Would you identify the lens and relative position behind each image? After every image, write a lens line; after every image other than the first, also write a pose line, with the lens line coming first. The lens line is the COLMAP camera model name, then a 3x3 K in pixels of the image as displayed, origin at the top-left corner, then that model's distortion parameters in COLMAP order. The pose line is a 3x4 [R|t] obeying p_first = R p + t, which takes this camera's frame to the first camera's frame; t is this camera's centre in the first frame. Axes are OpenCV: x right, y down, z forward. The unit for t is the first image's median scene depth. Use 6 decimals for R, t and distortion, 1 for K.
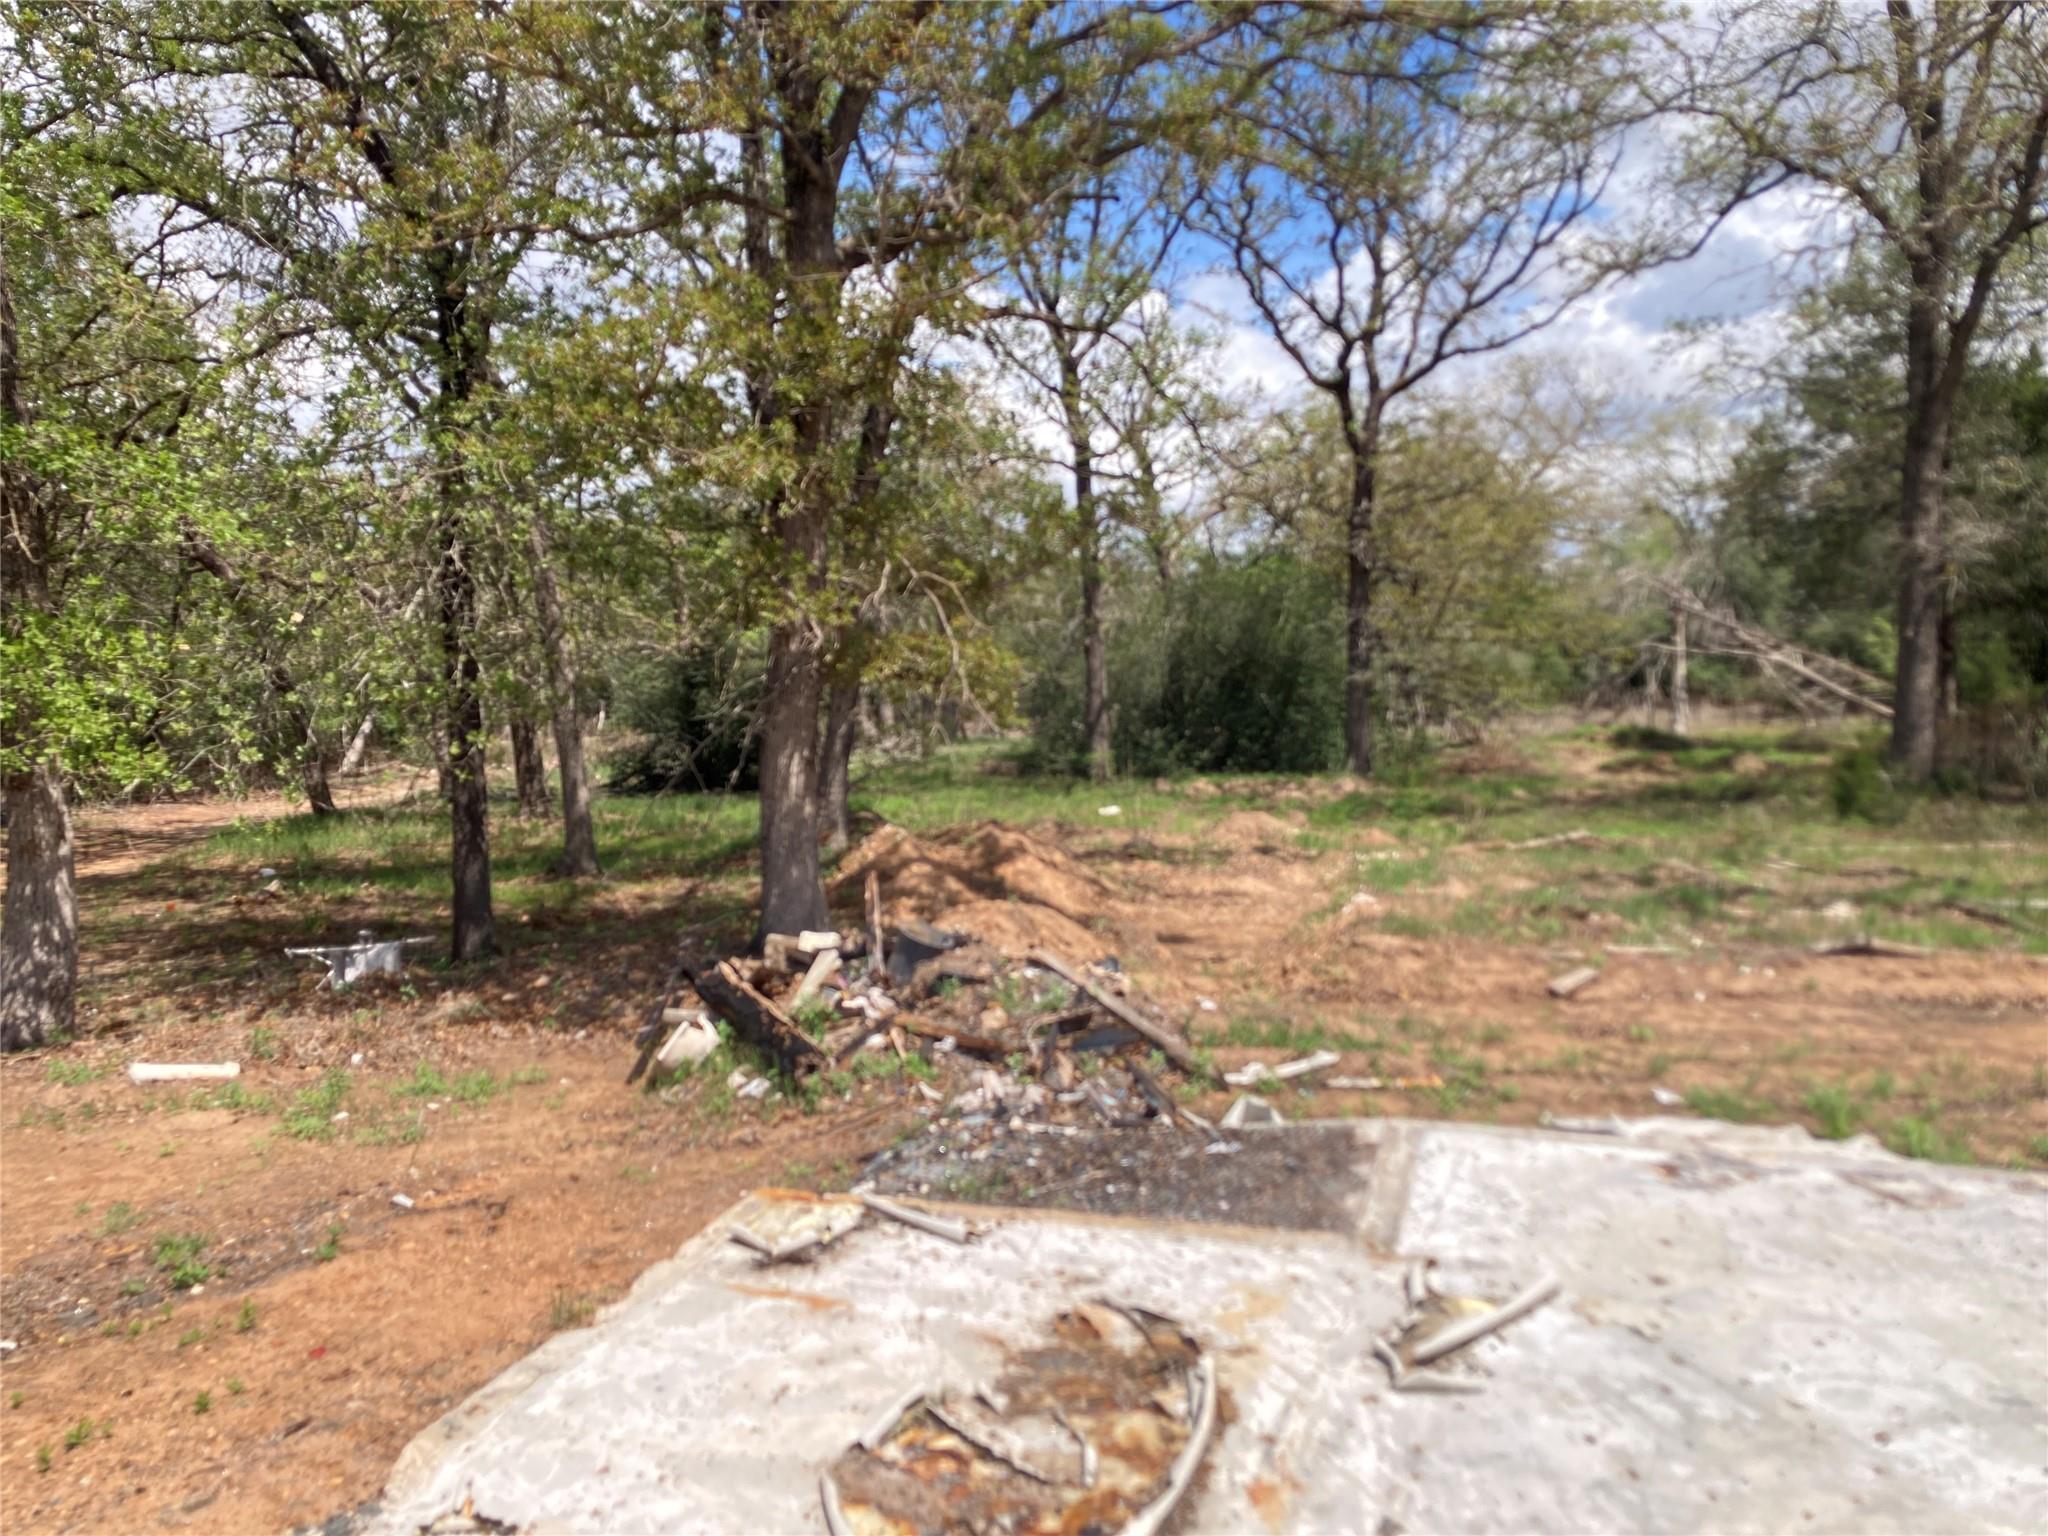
lens RADIAL K [[1647.0, 0, 1022.0], [0, 1647.0, 773.3], [0, 0, 1]] dist [0.068299, -0.002756]
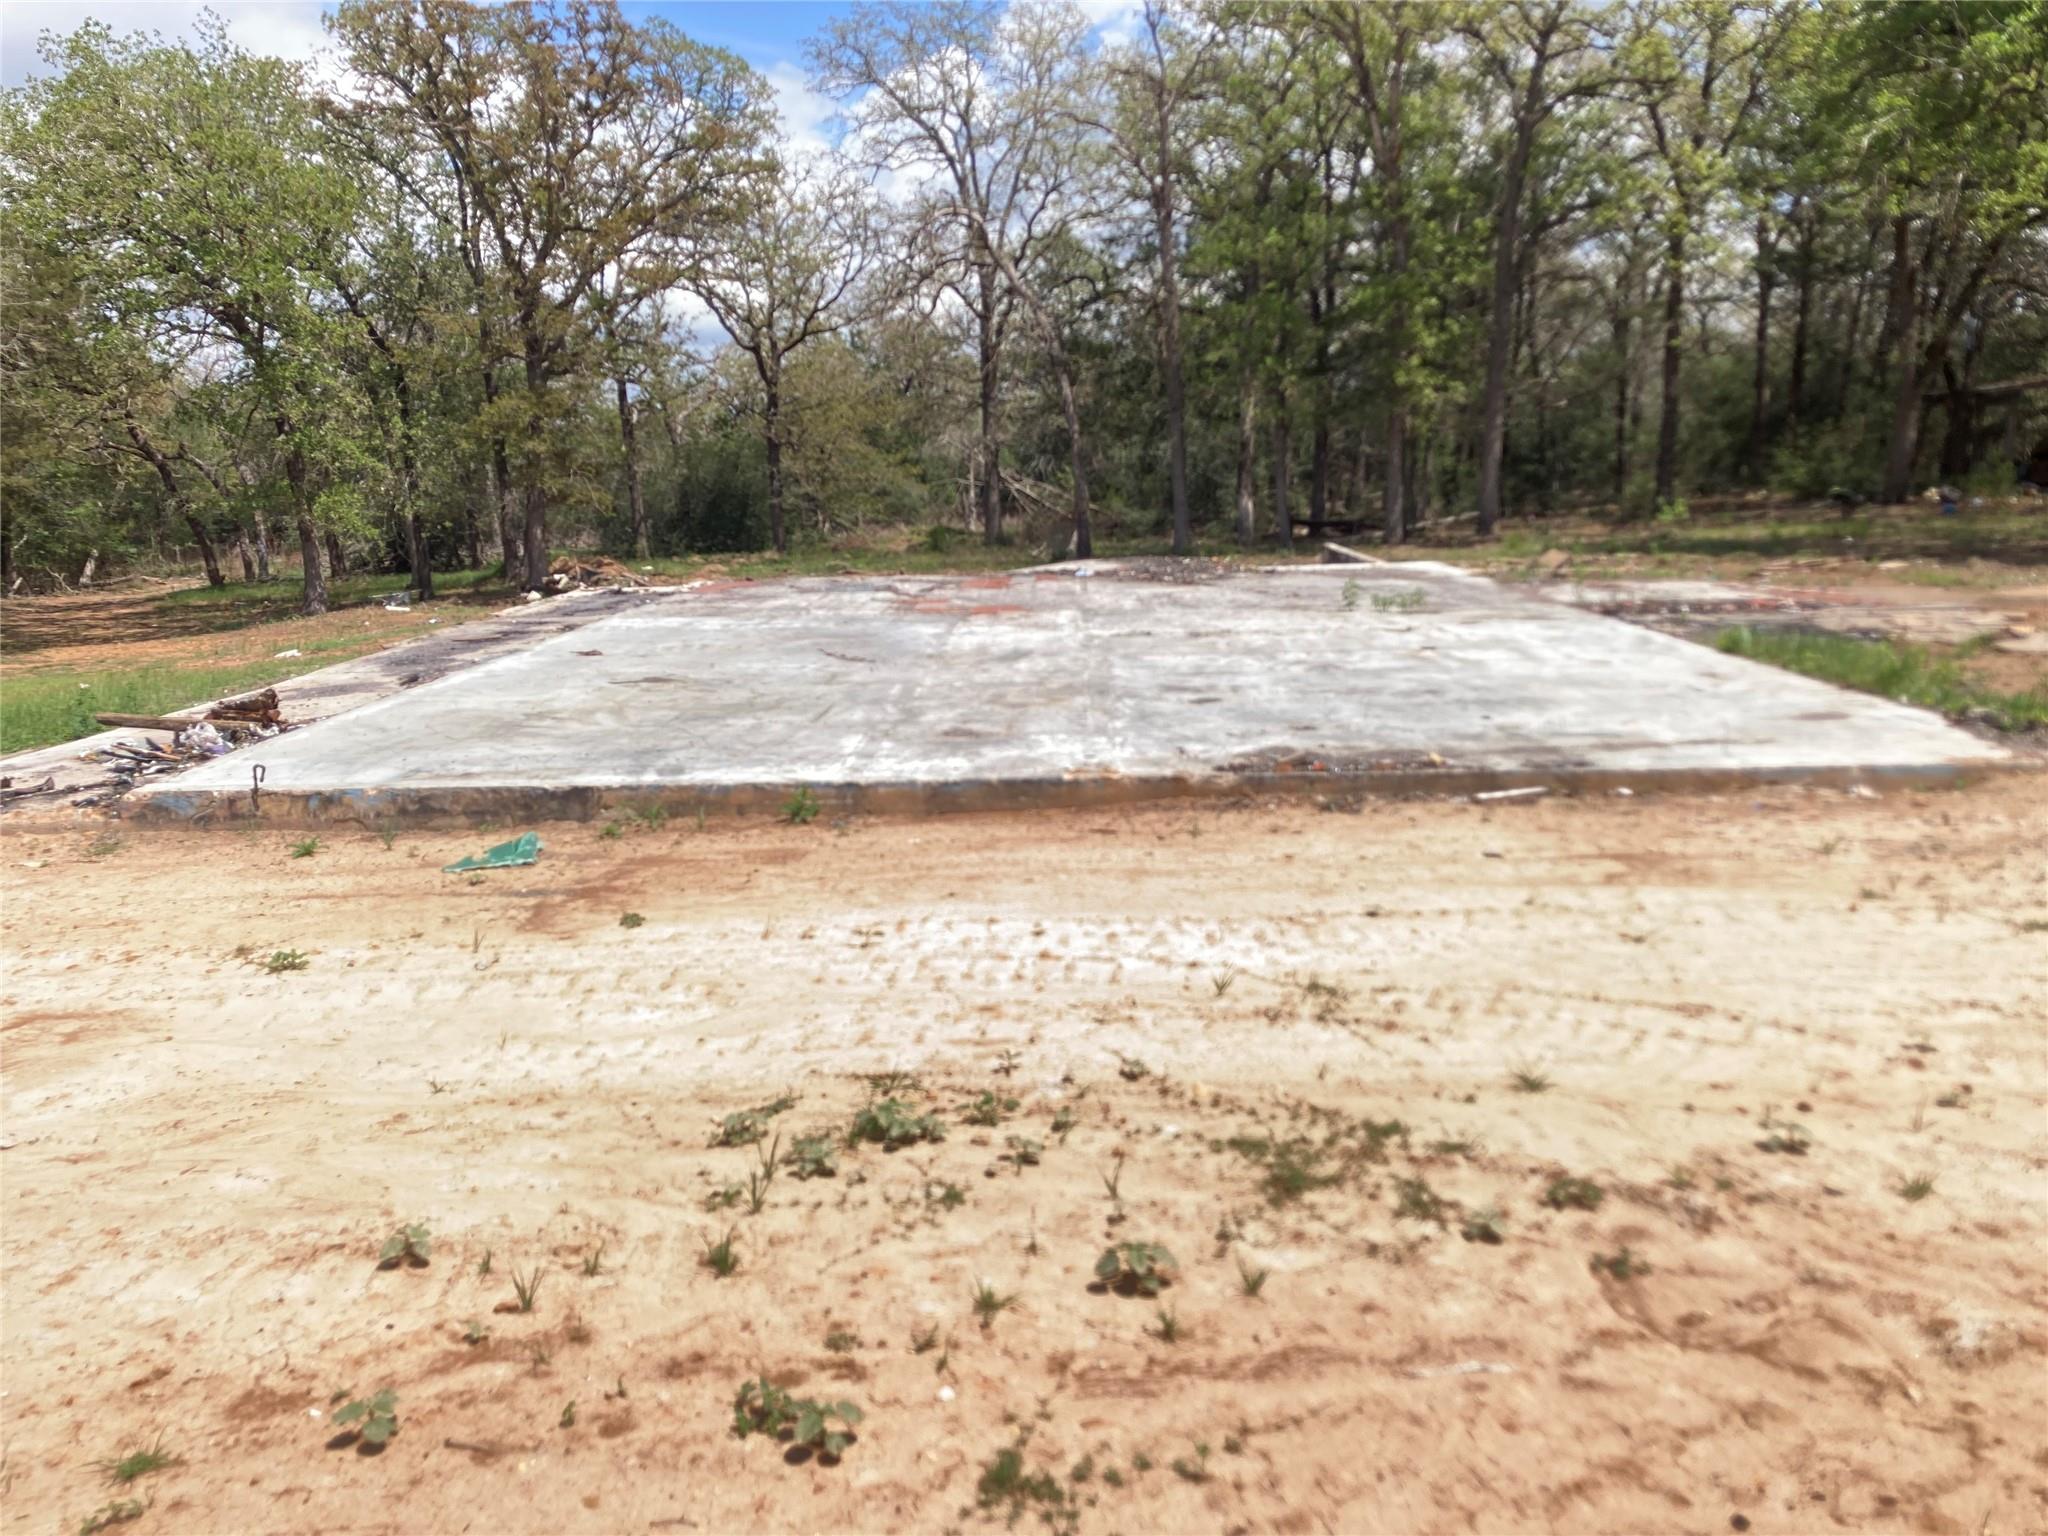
lens RADIAL K [[1647.0, 0, 1028.6], [0, 1647.0, 772.3], [0, 0, 1]] dist [0.068299, -0.002756]
pose [[0.963196, -0.068750, 0.259858, -0.036943], [0.041863, 0.993310, 0.107625, 0.061464], [-0.265519, -0.092785, 0.959631, -0.973618]]
